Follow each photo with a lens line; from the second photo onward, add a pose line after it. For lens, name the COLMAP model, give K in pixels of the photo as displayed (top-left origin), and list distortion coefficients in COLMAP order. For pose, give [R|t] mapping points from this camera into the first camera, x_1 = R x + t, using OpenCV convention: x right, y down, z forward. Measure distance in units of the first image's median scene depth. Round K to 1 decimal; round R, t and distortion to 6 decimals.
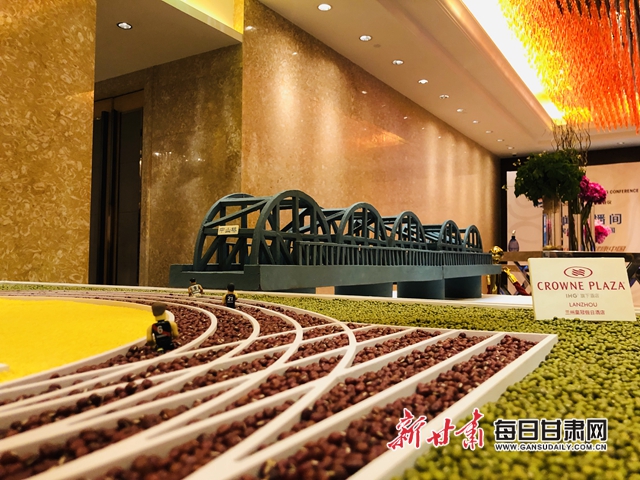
lens RADIAL K [[523.6, 0, 320.3], [0, 523.6, 239.2], [0, 0, 1]] dist [0.006236, -0.019290]
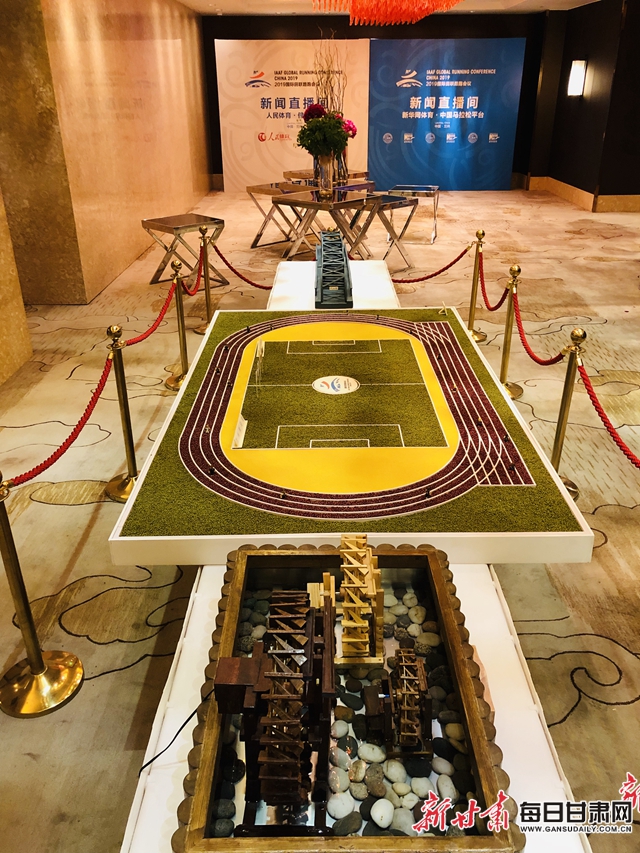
lens RADIAL K [[697.8, 0, 319.9], [0, 697.8, 426.8], [0, 0, 1]] dist [0.006236, -0.019290]
pose [[0.840502, -0.254010, 0.478577, -0.508302], [-0.001485, 0.882212, 0.470851, -0.254603], [-0.541807, -0.396462, 0.741123, -0.491013]]
